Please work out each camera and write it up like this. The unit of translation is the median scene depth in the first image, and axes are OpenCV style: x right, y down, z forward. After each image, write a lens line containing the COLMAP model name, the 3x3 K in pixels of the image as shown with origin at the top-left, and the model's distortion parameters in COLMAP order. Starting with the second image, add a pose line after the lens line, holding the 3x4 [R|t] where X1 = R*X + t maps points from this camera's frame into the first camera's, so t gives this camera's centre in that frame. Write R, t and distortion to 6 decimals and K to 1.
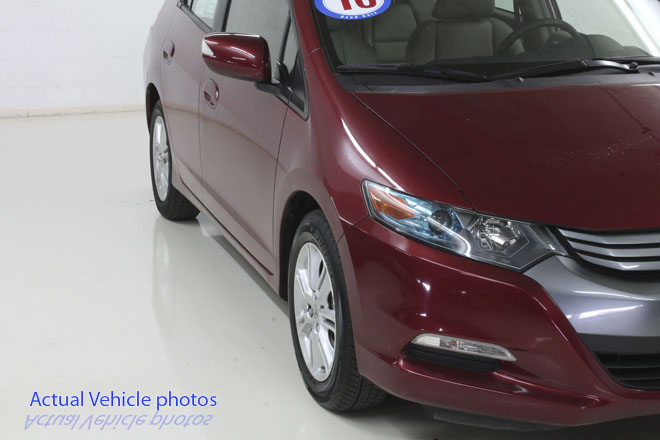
lens RADIAL K [[1263.8, 0, 330.0], [0, 1263.8, 220.0], [0, 0, 1]] dist [0.022359, -0.003133]
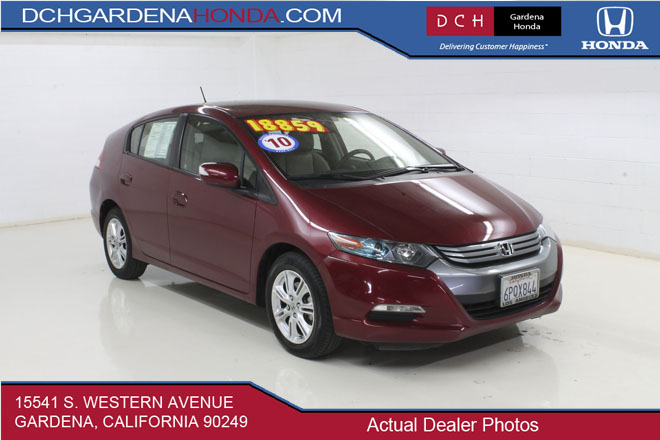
lens RADIAL K [[796.3, 0, 330.0], [0, 796.3, 220.0], [0, 0, 1]] dist [-0.068965, 0.000421]
pose [[0.941851, -0.067082, 0.329266, -0.333896], [0.094765, 0.993123, -0.068741, 0.030873], [-0.322391, 0.095947, 0.941732, -0.132557]]
